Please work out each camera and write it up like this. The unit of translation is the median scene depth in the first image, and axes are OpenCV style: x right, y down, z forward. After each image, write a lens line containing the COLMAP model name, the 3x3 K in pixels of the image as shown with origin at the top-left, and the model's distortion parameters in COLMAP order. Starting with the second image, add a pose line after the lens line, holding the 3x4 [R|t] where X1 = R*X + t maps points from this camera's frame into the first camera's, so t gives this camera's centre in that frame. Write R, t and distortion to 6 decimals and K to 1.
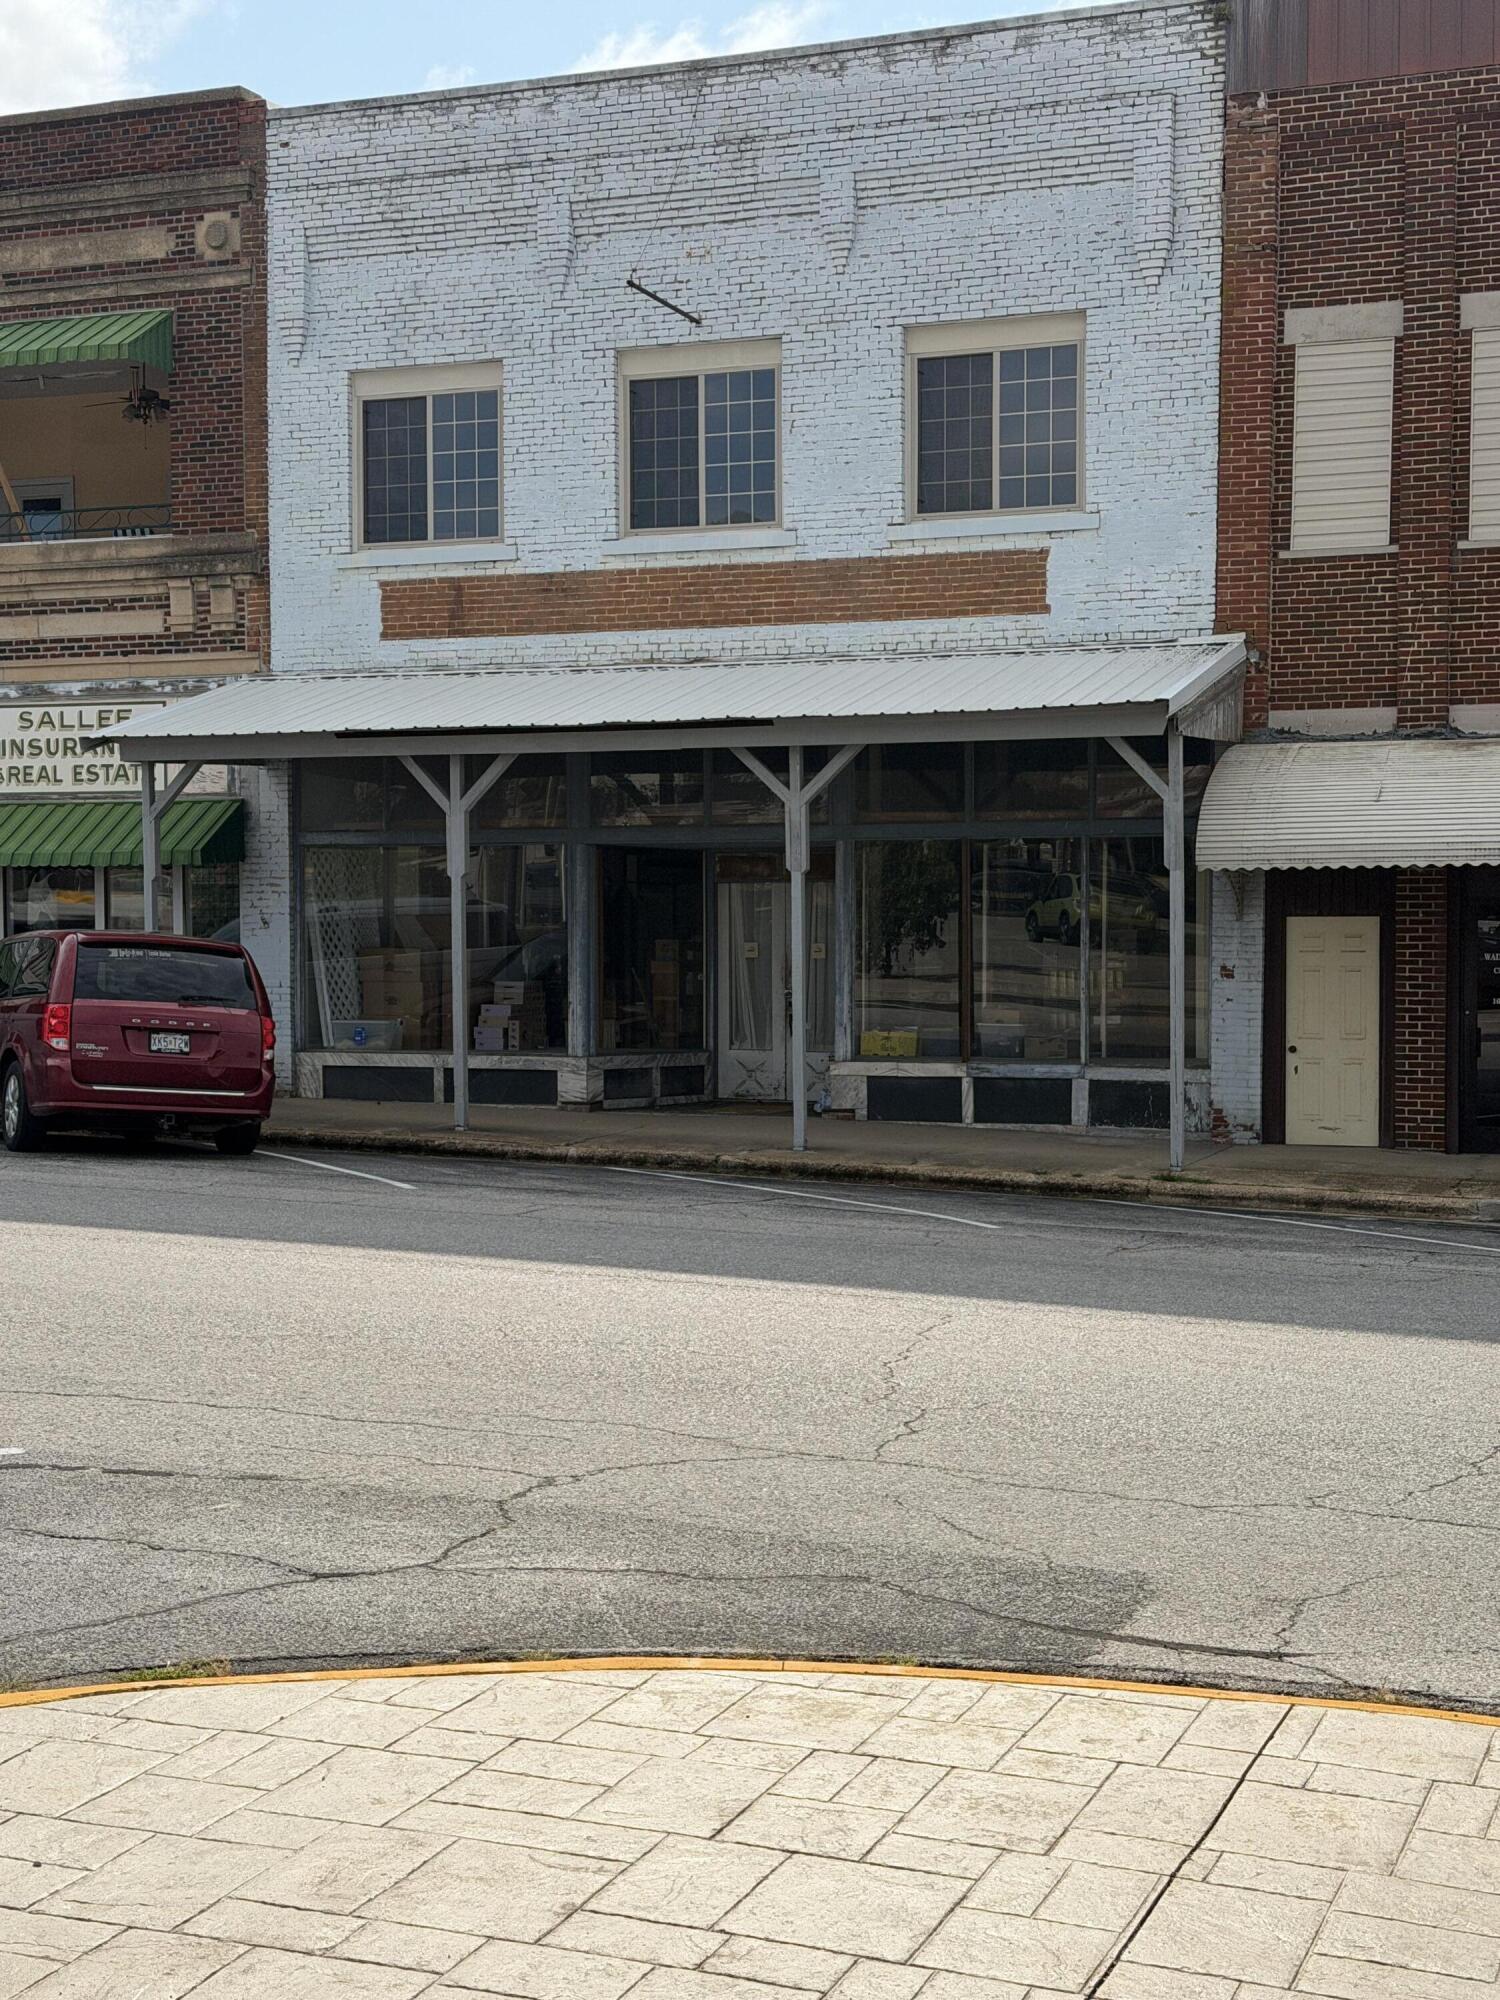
lens RADIAL K [[2819.5, 0, 750.0], [0, 2819.5, 1000.0], [0, 0, 1]] dist [0.144289, -0.229627]
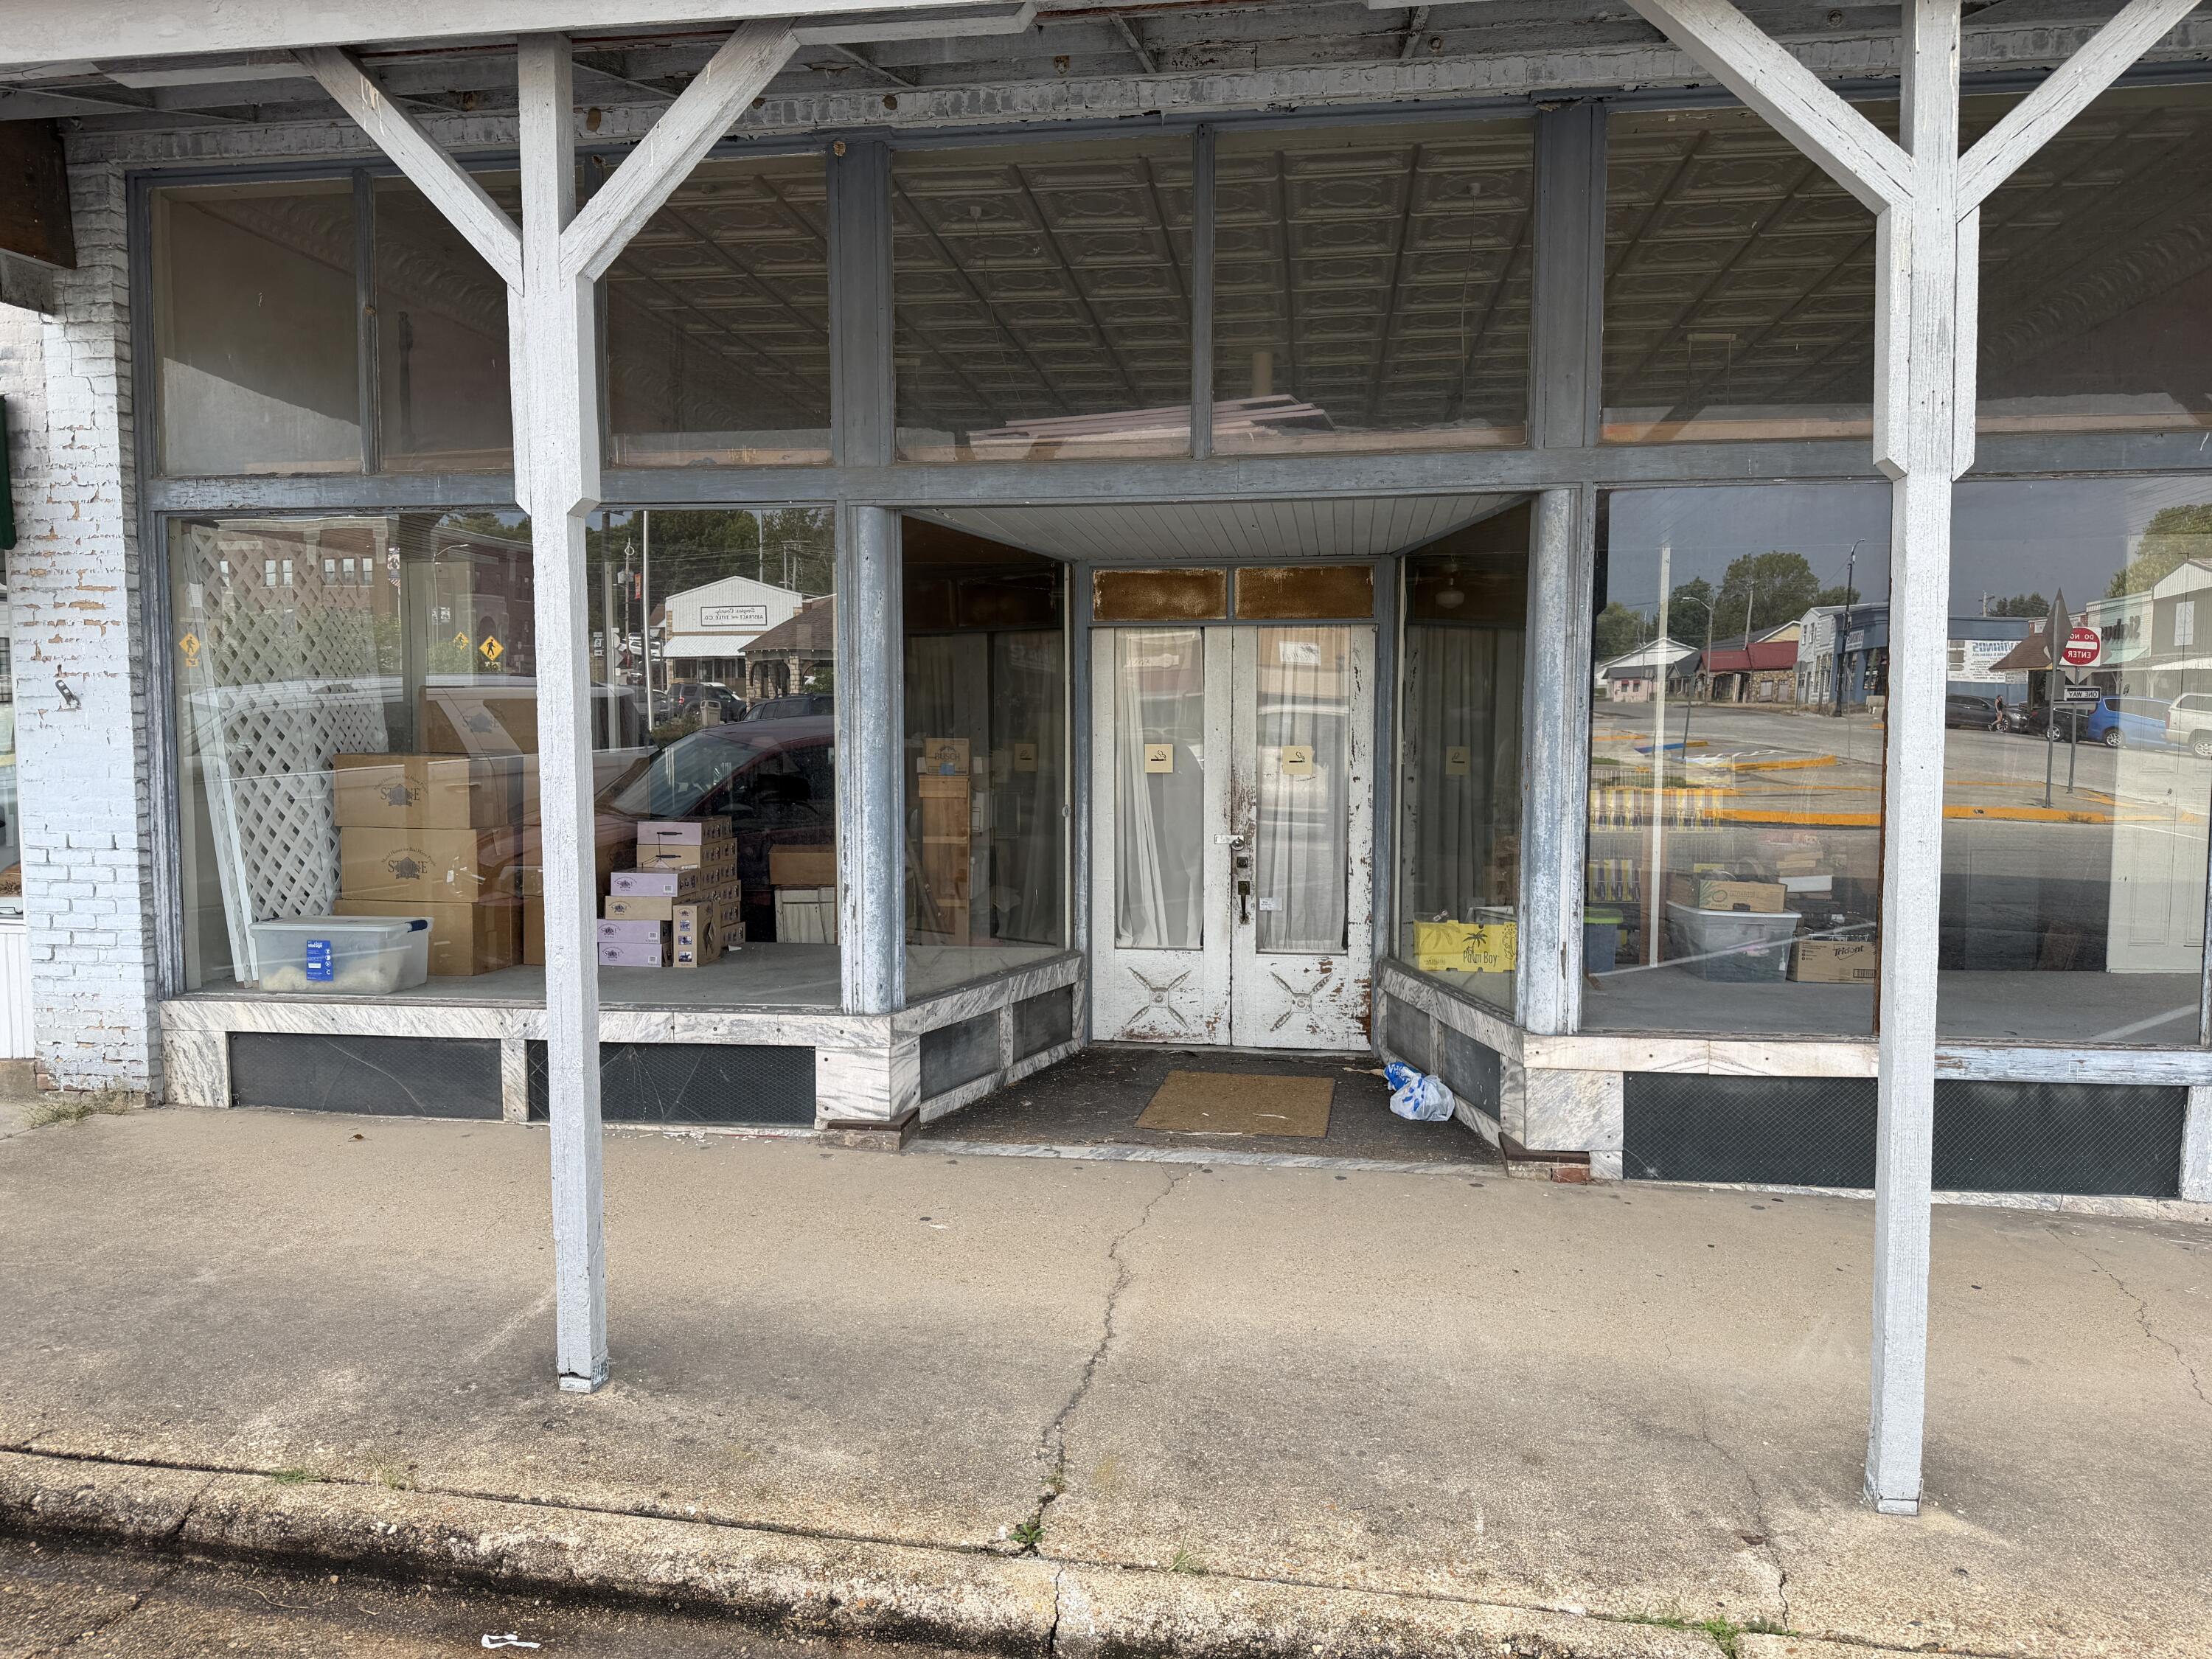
lens RADIAL K [[1553.6, 0, 1106.0], [0, 1553.6, 829.5], [0, 0, 1]] dist [0.177006, -0.302020]
pose [[0.972324, -0.013876, 0.233225, -0.085451], [0.005149, 0.999265, 0.037989, -0.017439], [-0.233581, -0.035736, 0.971680, 0.811361]]
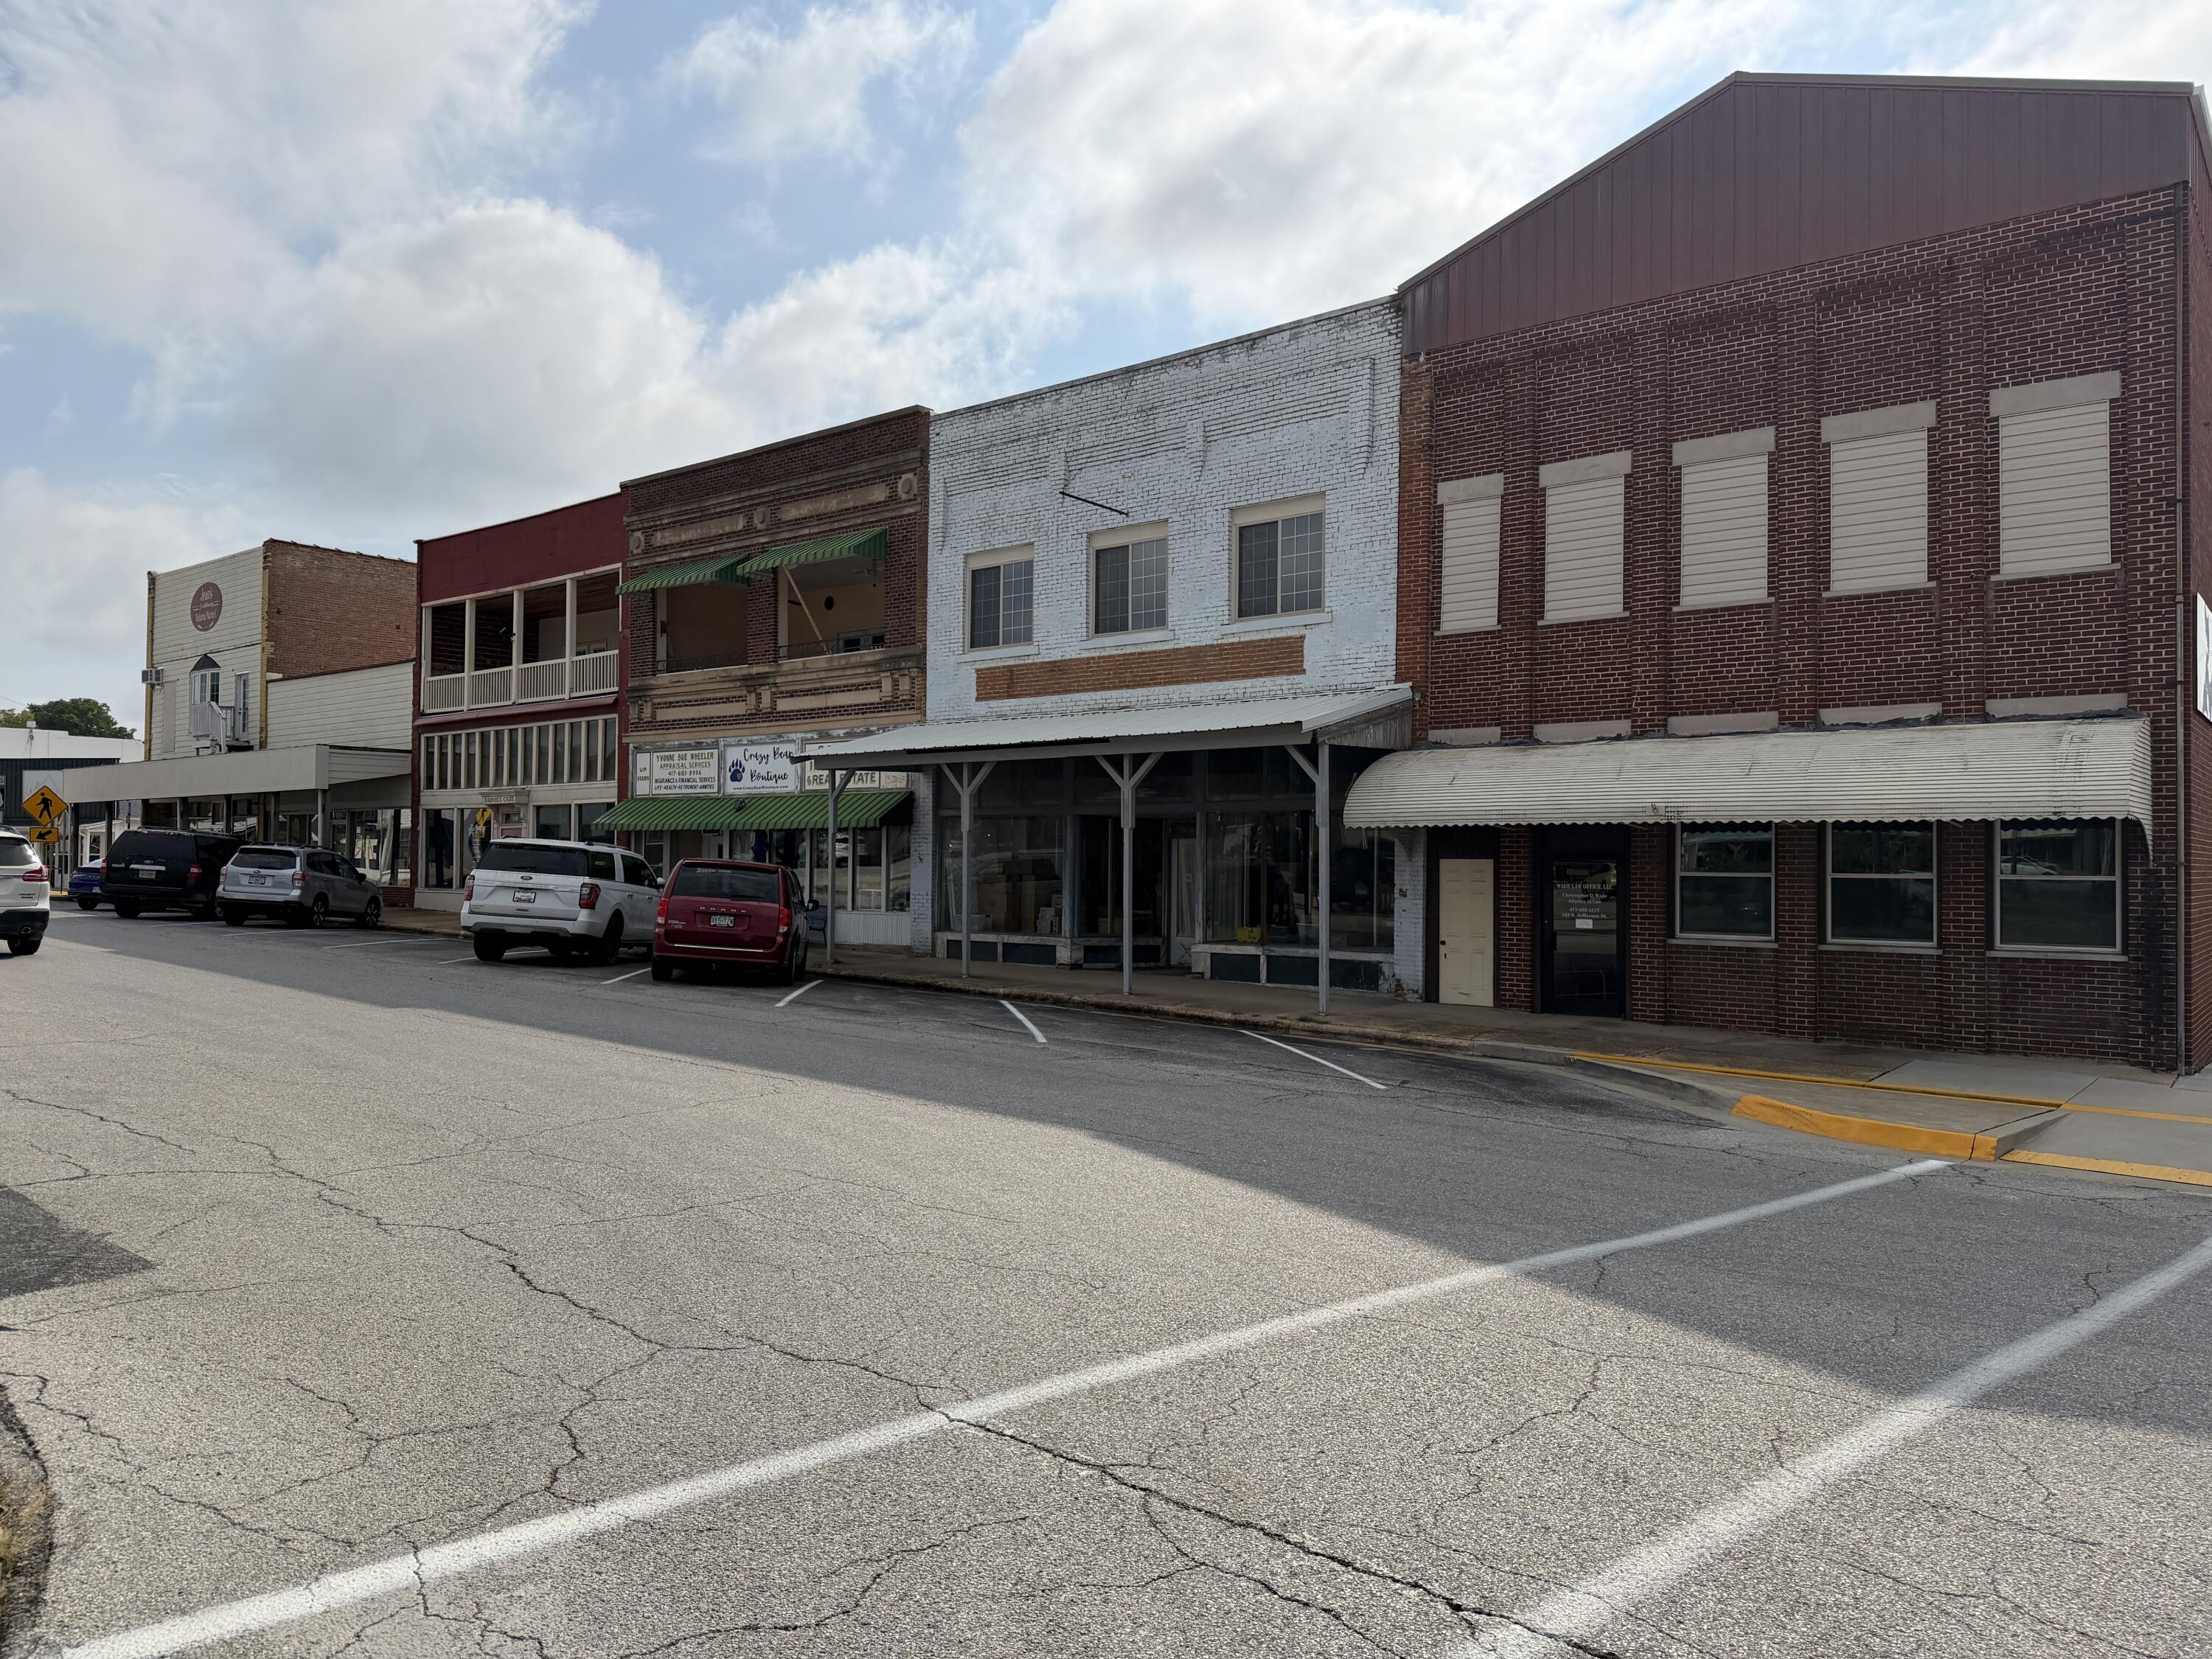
lens RADIAL K [[1526.8, 0, 1118.1], [0, 1526.8, 833.2], [0, 0, 1]] dist [0.114371, -0.159003]
pose [[0.954494, 0.003792, -0.298207, 0.263287], [-0.020031, 0.998476, -0.051417, 0.003891], [0.297558, 0.055051, 0.953115, 0.120680]]
